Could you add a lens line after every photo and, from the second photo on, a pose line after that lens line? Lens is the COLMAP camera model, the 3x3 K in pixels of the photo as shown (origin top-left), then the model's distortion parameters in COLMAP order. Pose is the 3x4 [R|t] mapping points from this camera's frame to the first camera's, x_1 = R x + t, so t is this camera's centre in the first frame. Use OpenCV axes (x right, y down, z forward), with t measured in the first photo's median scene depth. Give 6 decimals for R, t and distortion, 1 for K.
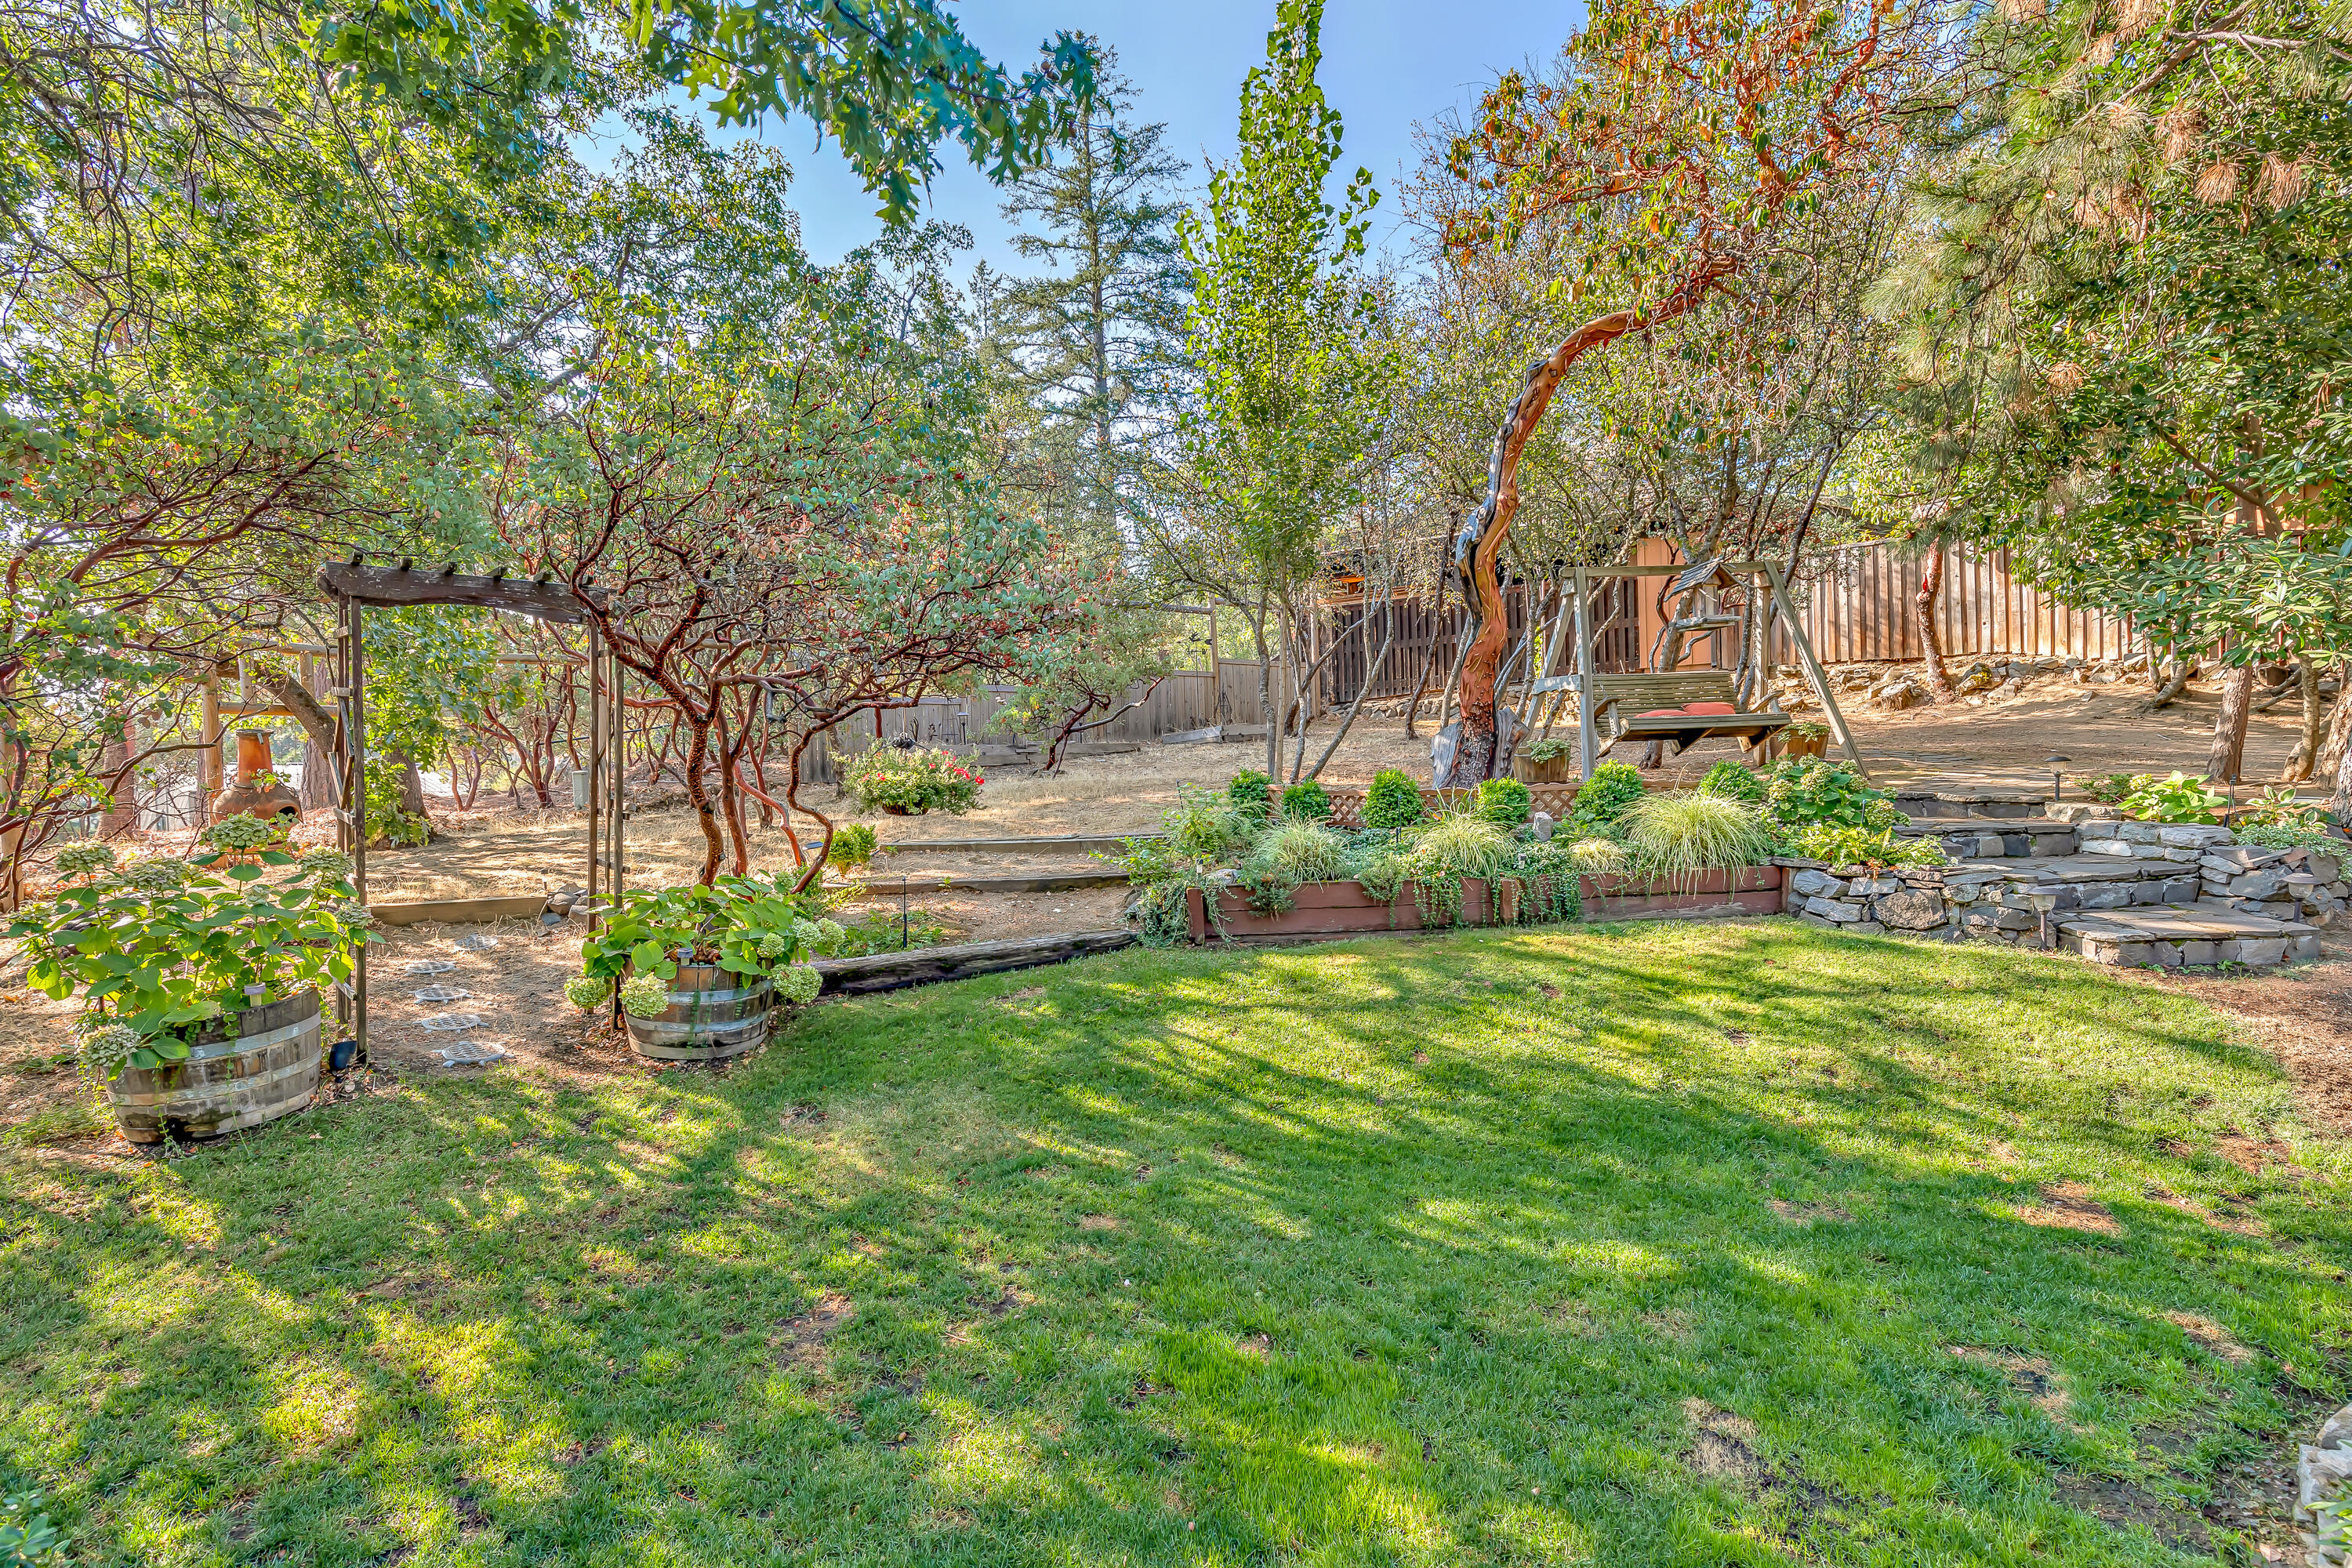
lens RADIAL K [[1131.0, 0, 1196.4], [0, 1131.0, 821.2], [0, 0, 1]] dist [-0.000890, 0.000272]
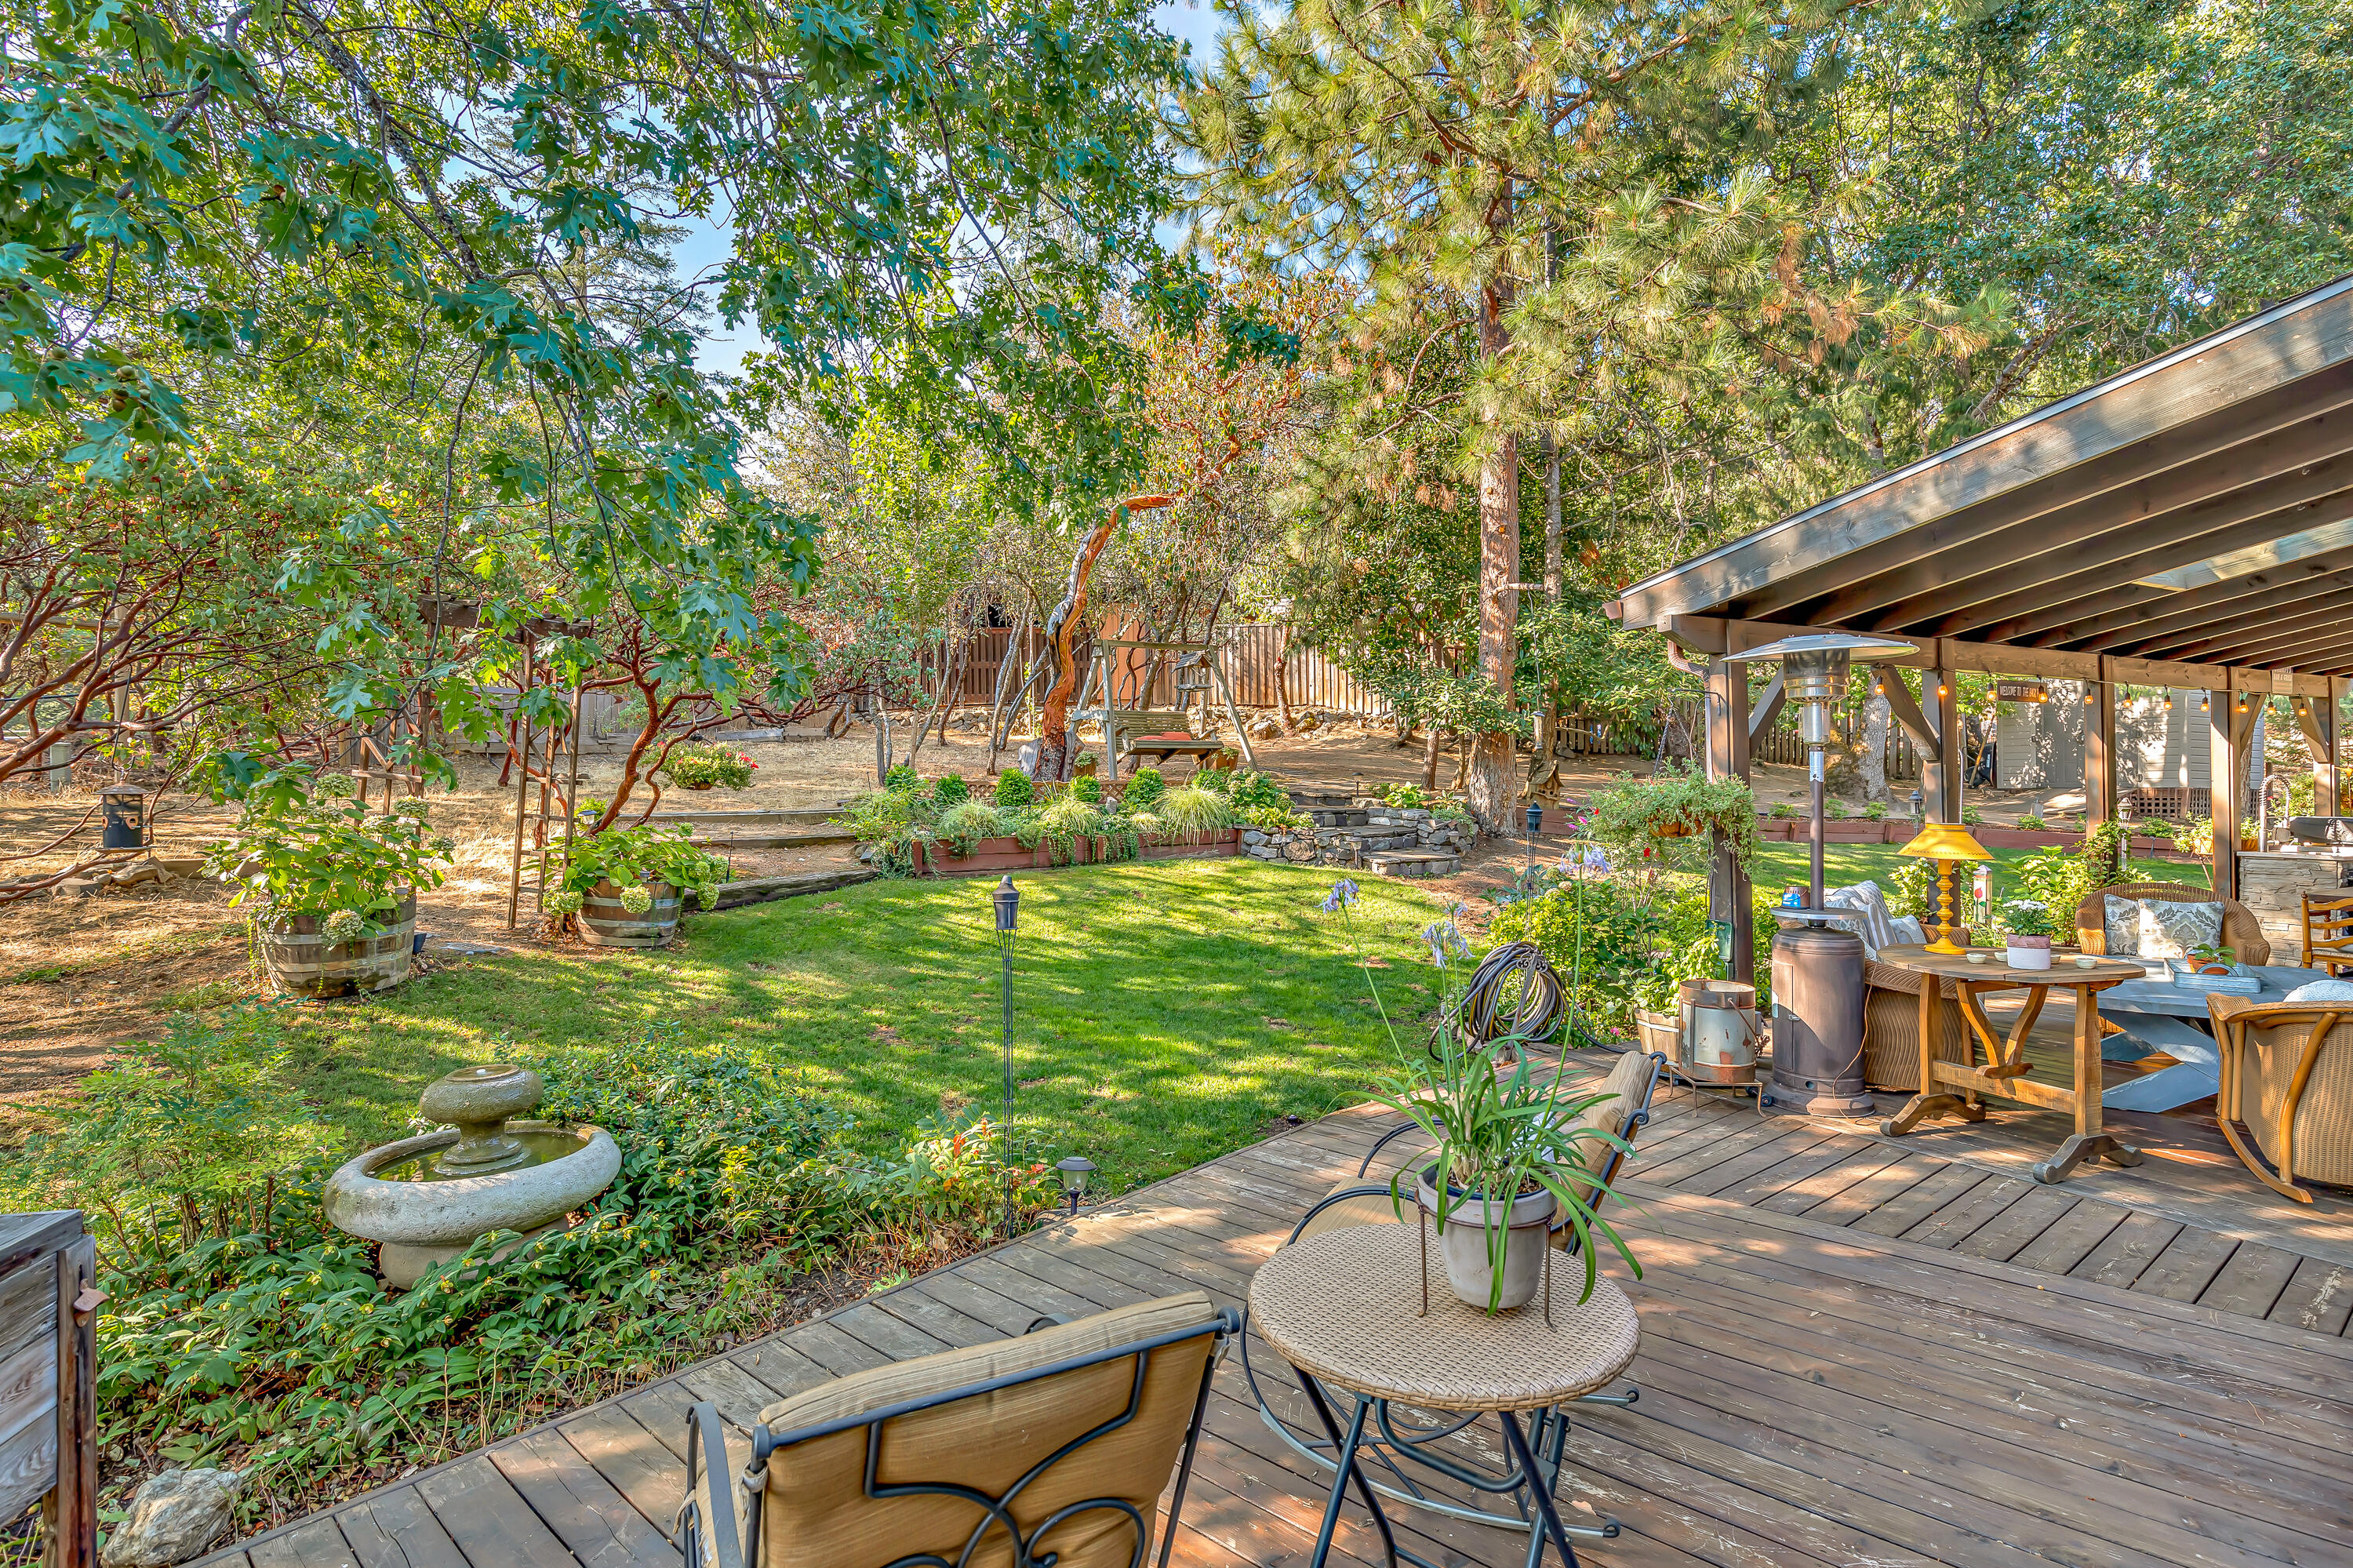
lens RADIAL K [[1131.5, 0, 1184.3], [0, 1131.5, 781.7], [0, 0, 1]] dist [-0.000890, 0.000272]
pose [[0.867809, 0.026026, 0.496215, -0.435148], [-0.006974, 0.999167, -0.040208, 0.036915], [-0.496848, 0.031432, 0.867268, -0.498793]]
